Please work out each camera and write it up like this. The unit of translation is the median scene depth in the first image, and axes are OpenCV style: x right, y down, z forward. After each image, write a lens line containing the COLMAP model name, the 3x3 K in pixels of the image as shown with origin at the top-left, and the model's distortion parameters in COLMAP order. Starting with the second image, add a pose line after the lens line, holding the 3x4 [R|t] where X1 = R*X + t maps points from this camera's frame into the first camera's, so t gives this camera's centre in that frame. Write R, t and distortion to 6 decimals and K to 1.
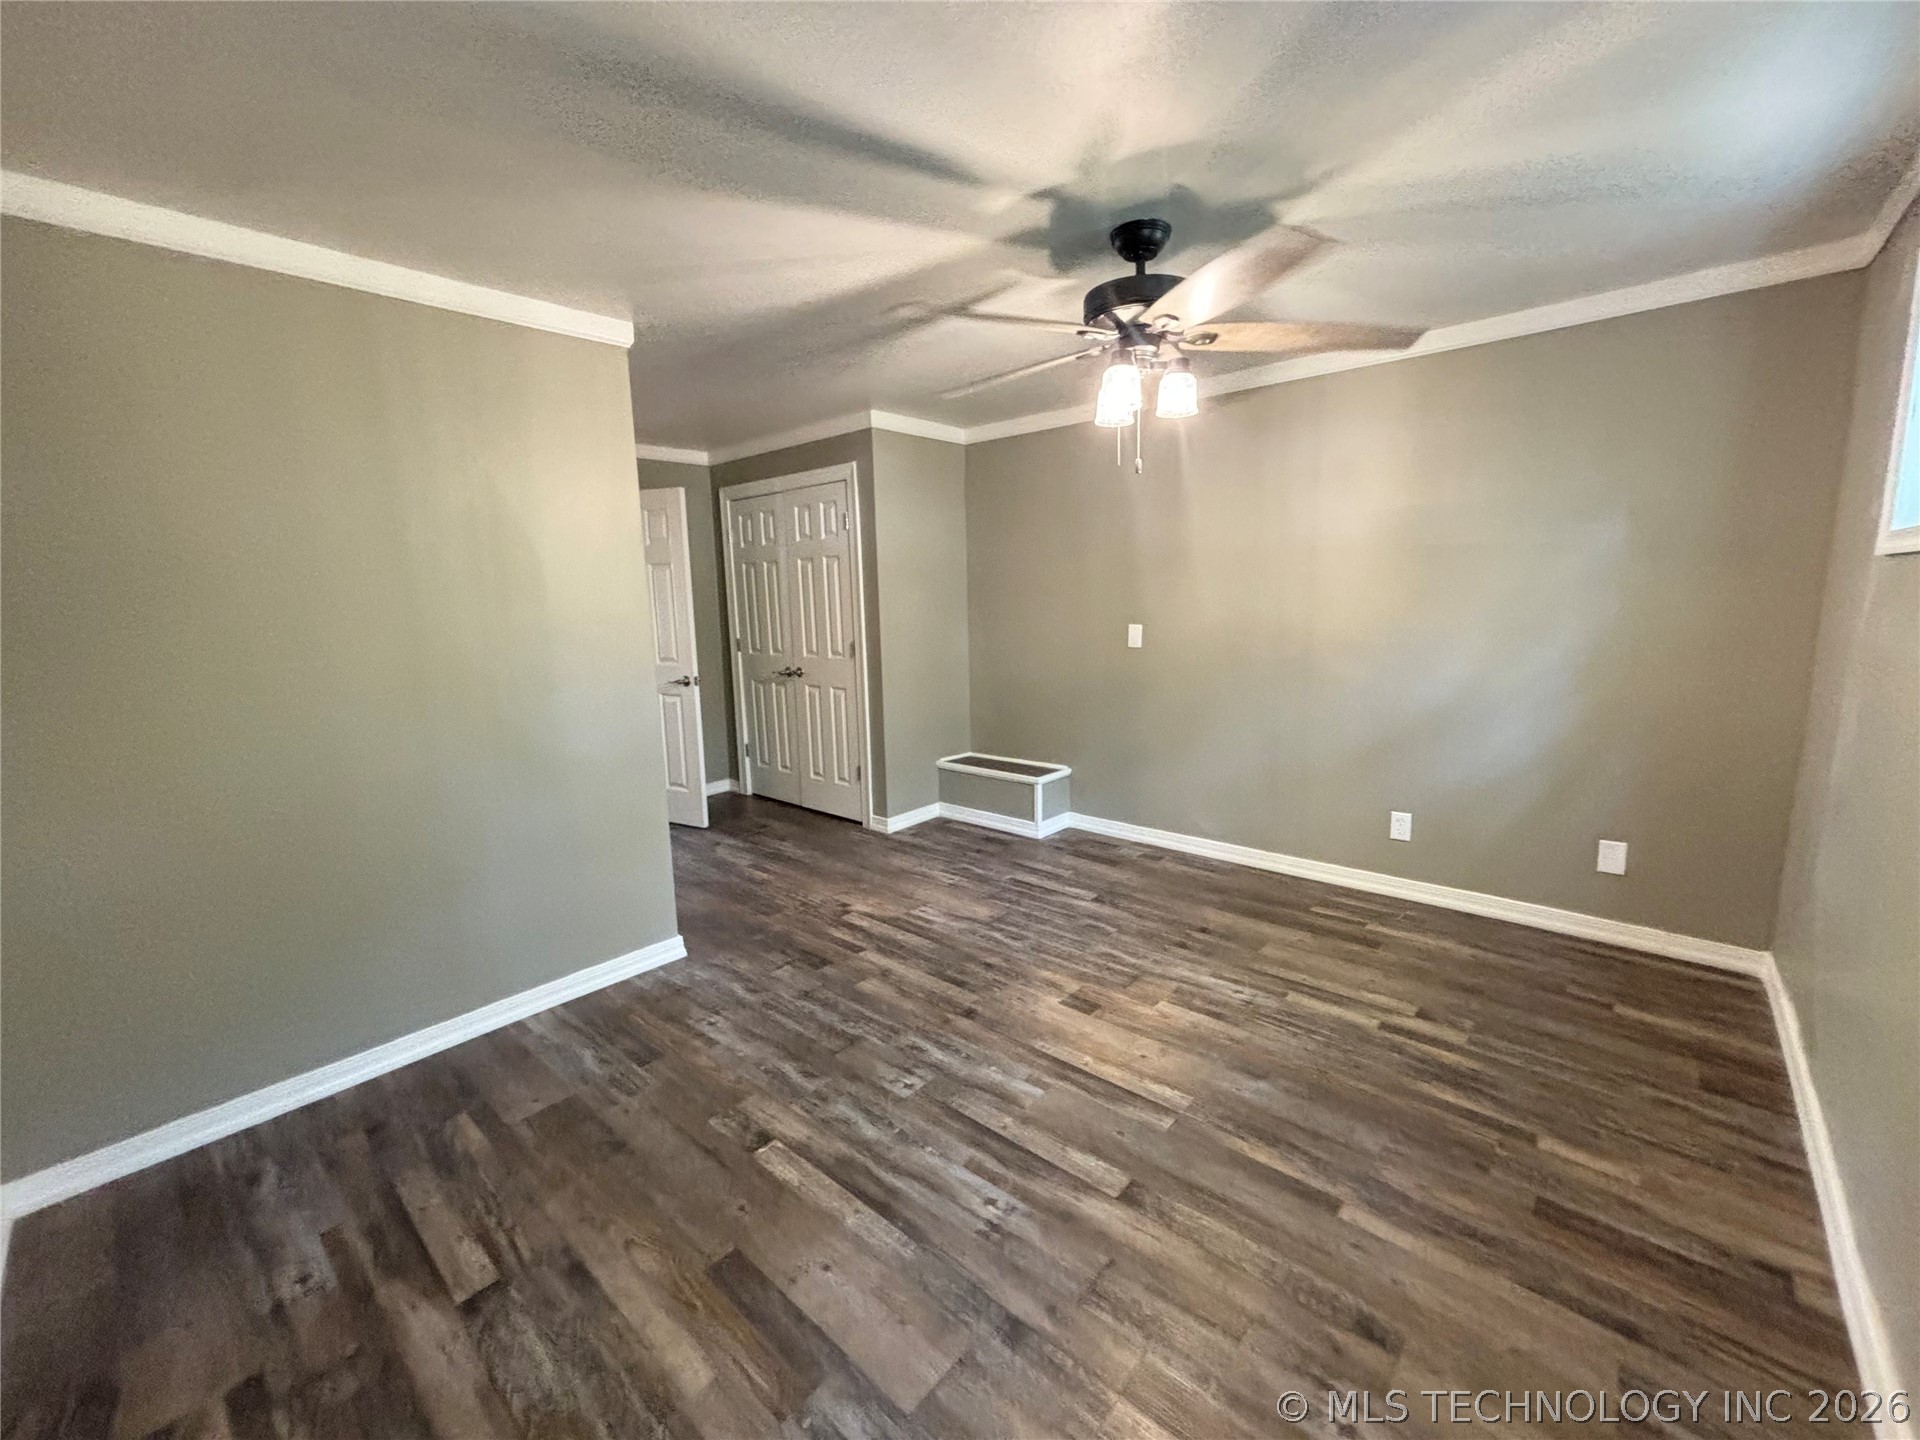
lens RADIAL K [[776.1, 0, 961.6], [0, 776.1, 719.3], [0, 0, 1]] dist [0.002057, -0.001120]
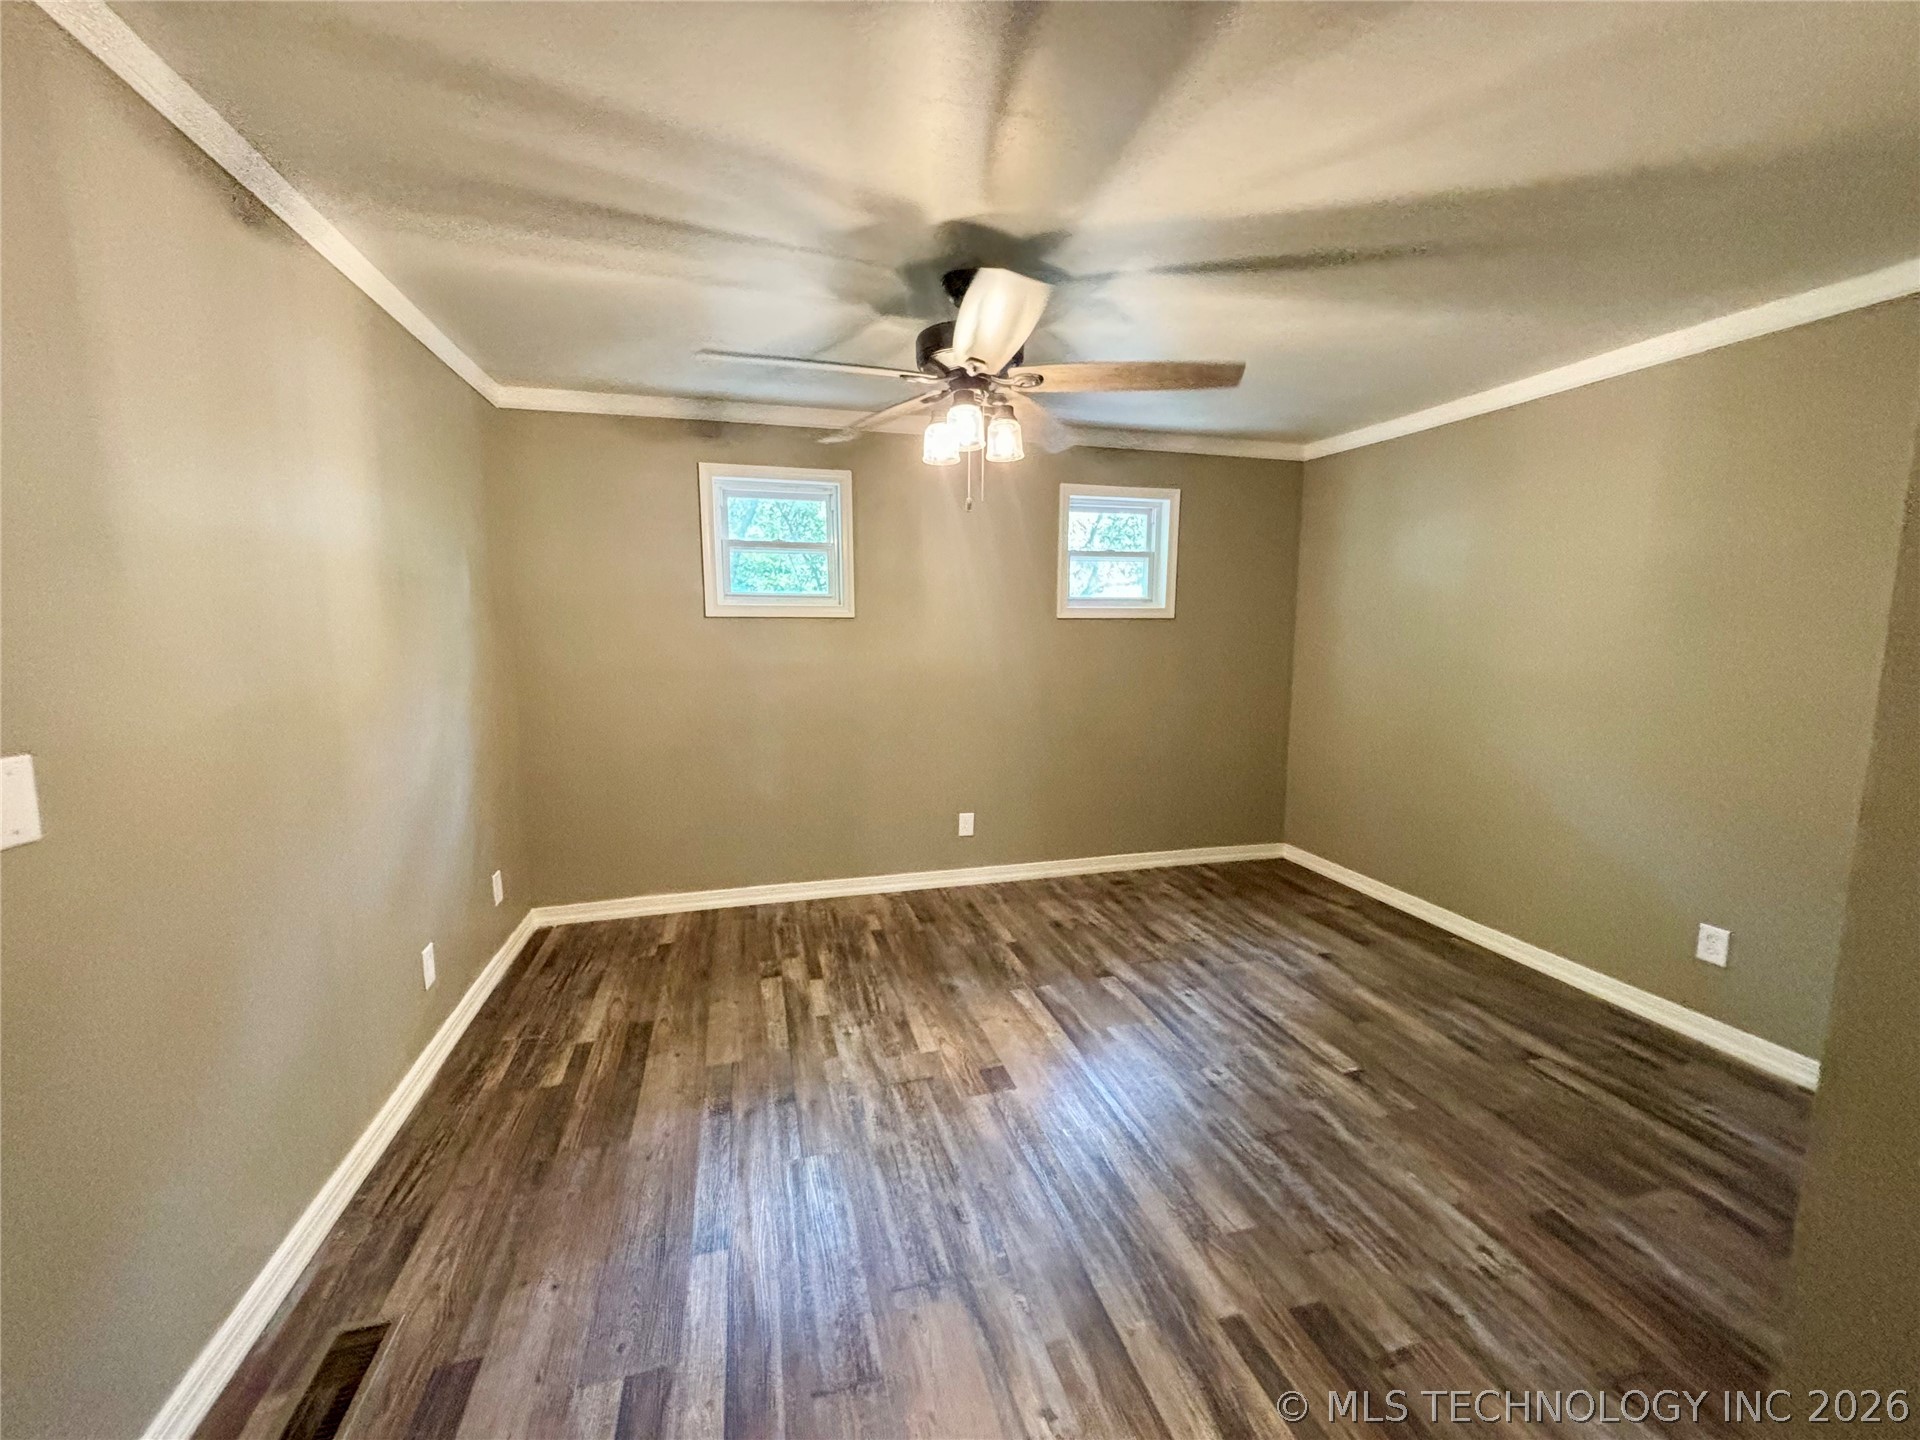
lens RADIAL K [[776.1, 0, 961.6], [0, 776.1, 719.3], [0, 0, 1]] dist [0.002057, -0.001120]
pose [[-0.844430, -0.040679, 0.534118, -0.302550], [0.107975, 0.963719, 0.244104, -0.284274], [-0.524670, 0.263800, -0.809401, 1.795361]]
